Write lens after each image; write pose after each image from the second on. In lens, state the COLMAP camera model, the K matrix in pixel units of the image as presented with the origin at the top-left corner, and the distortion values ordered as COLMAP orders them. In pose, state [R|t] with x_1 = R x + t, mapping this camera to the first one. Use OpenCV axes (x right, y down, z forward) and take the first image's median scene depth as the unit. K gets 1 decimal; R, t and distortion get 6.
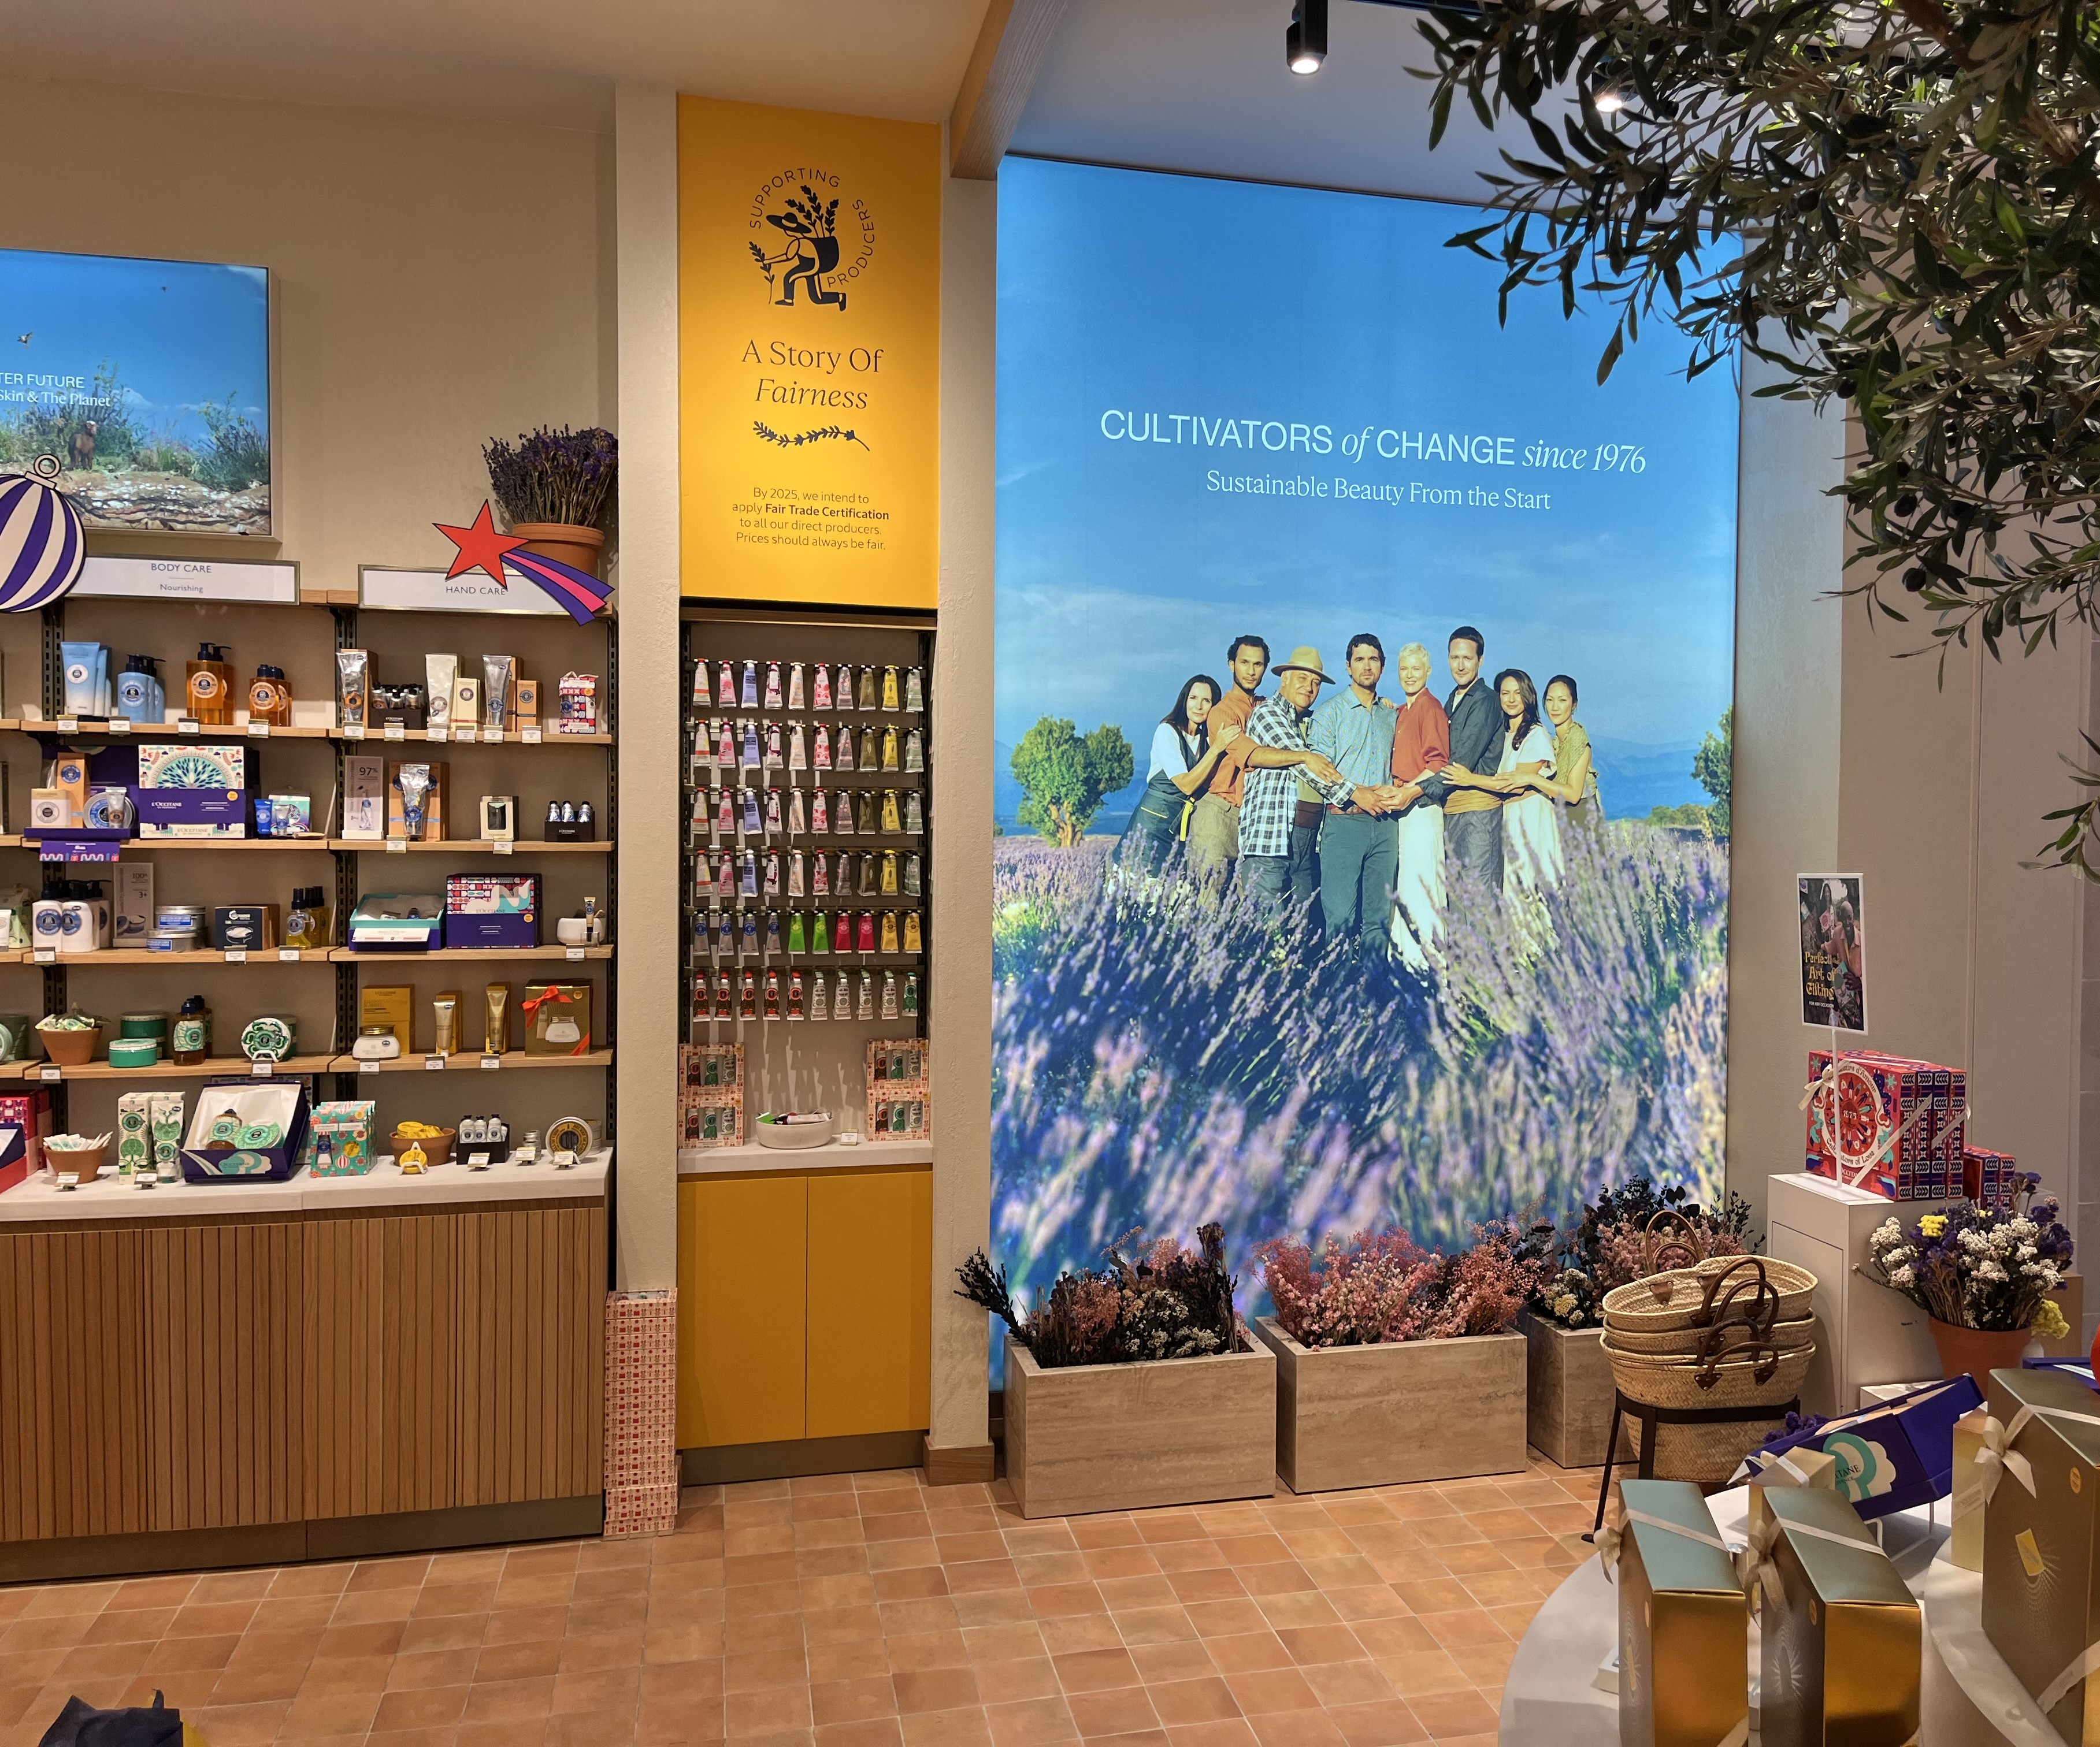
lens RADIAL K [[1692.6, 0, 1051.2], [0, 1692.6, 857.8], [0, 0, 1]] dist [0.073474, -0.001492]
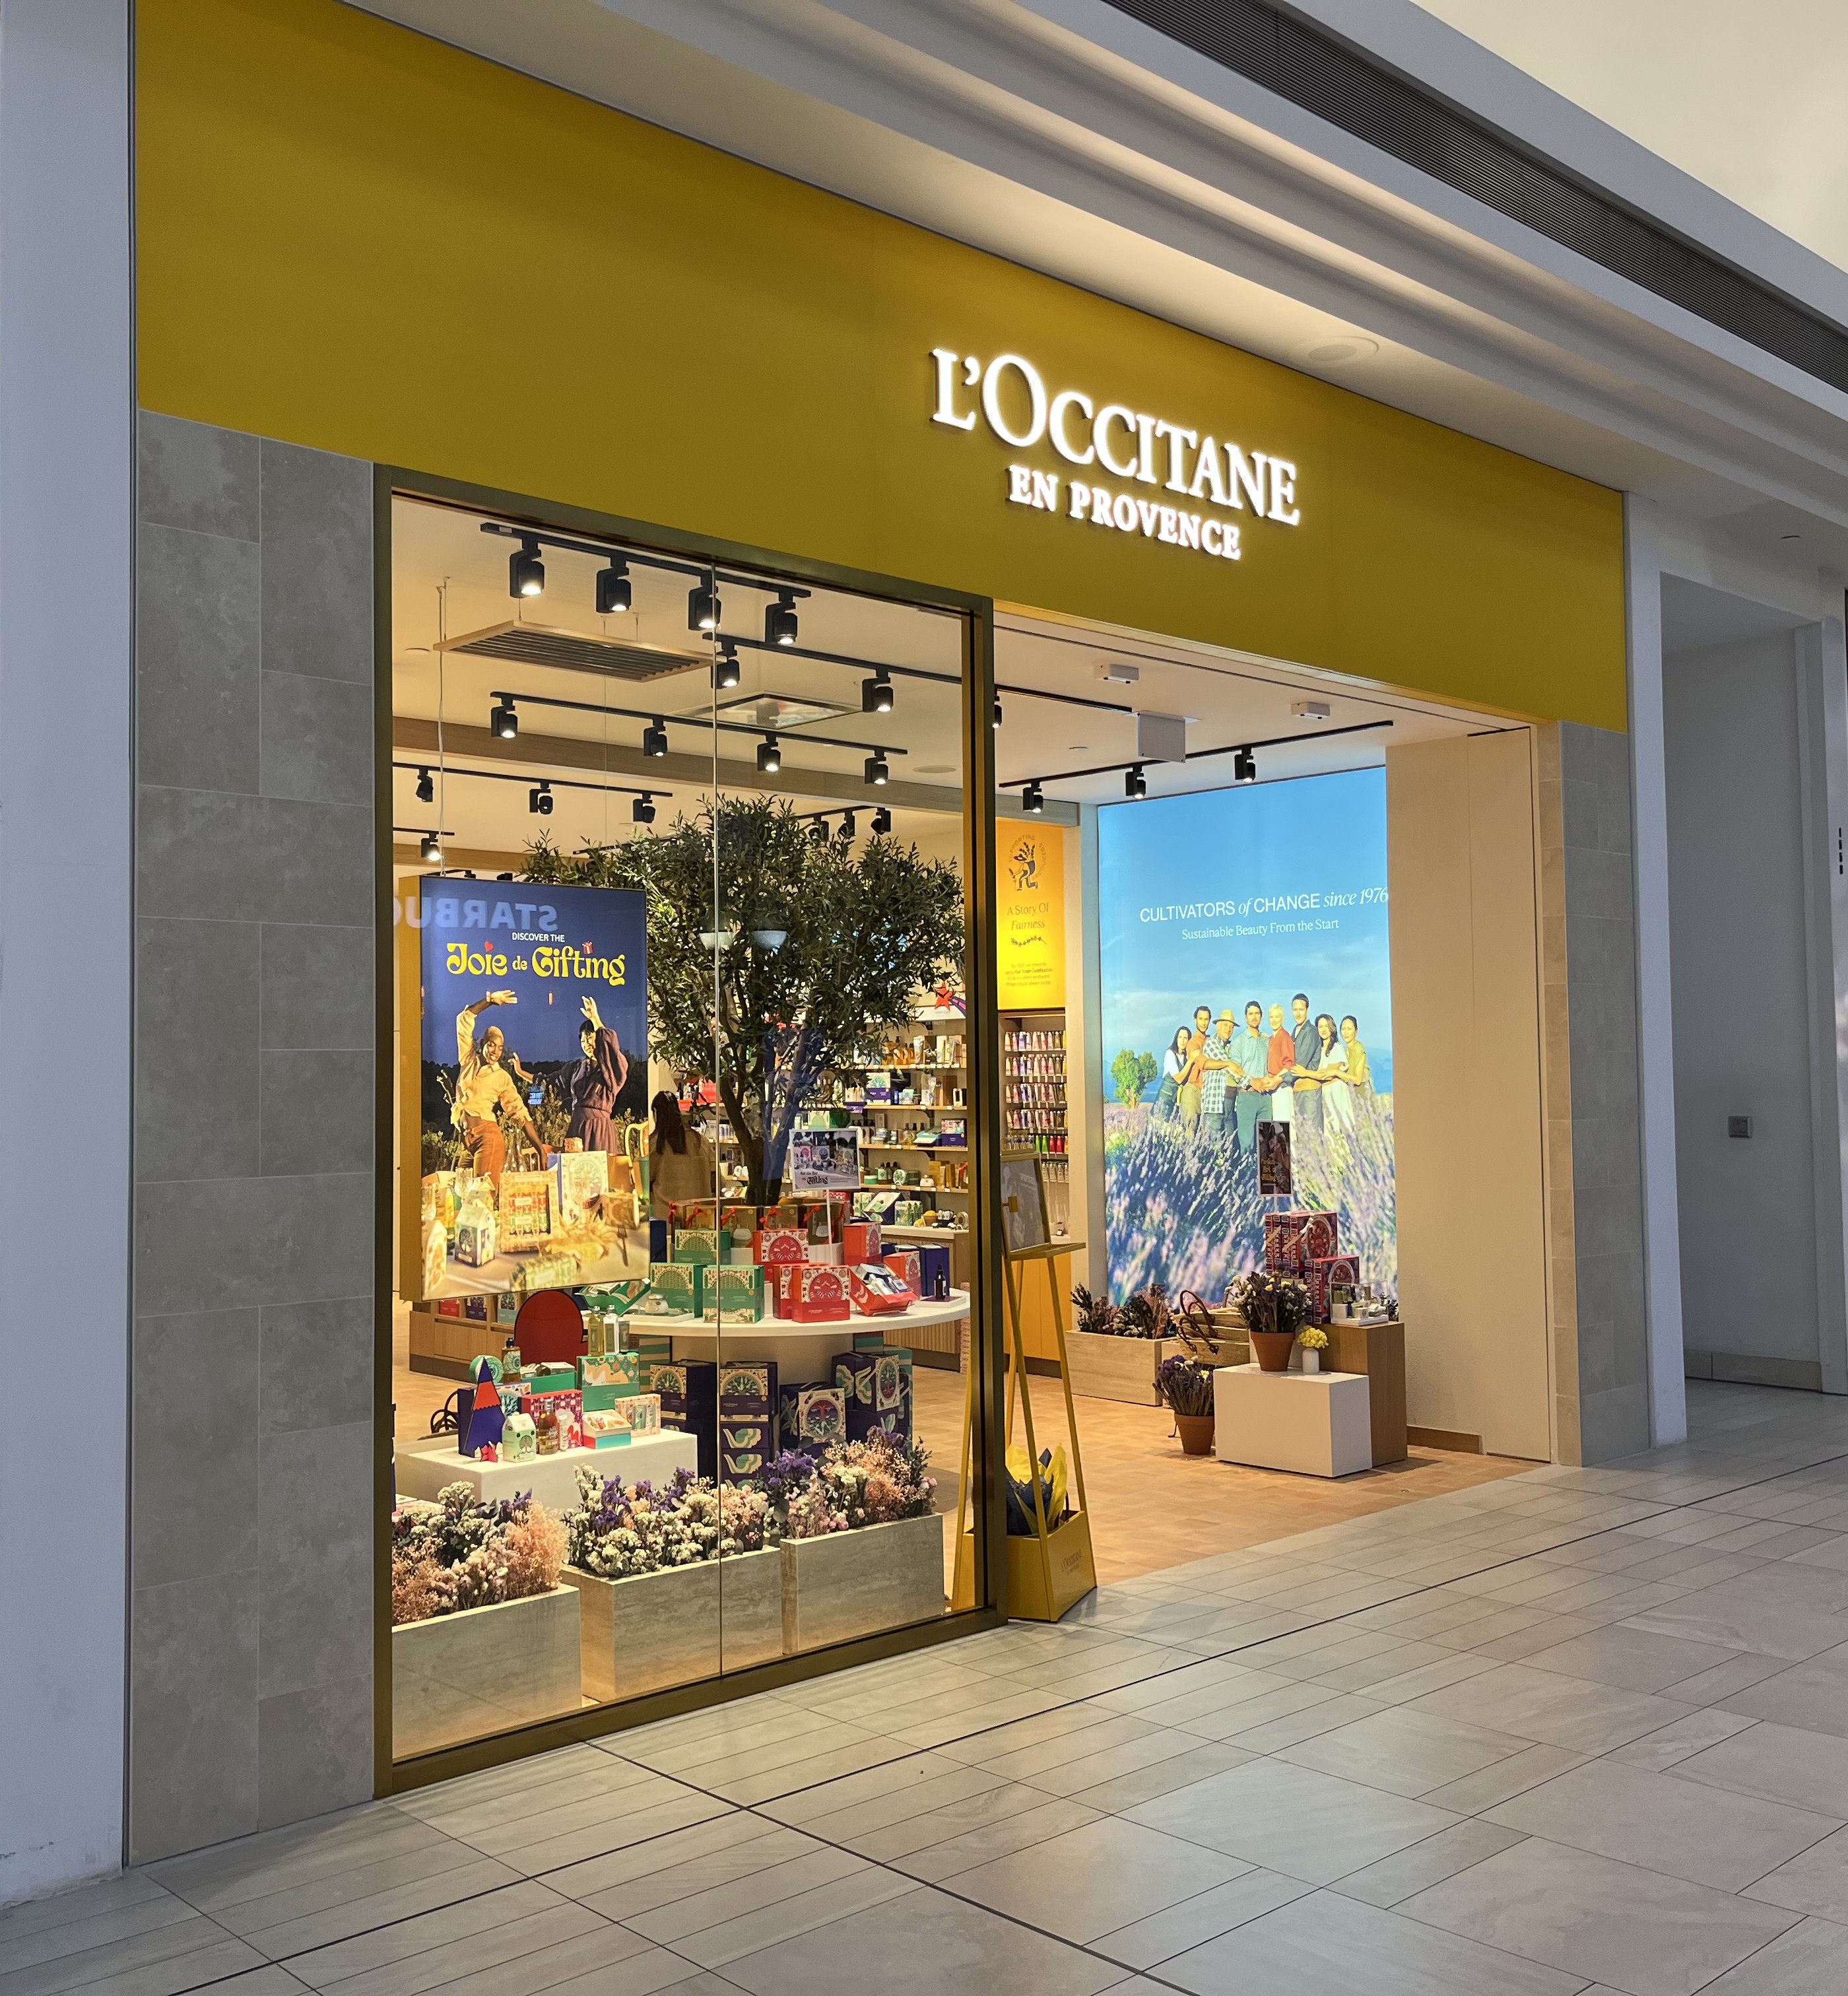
lens RADIAL K [[2038.1, 0, 923.3], [0, 2038.1, 1000.3], [0, 0, 1]] dist [-0.012965, 0.000000]
pose [[0.483109, -0.047565, -0.874267, 2.106237], [-0.012079, 0.998066, -0.060975, 0.017283], [0.875477, 0.040018, 0.481601, -0.488797]]
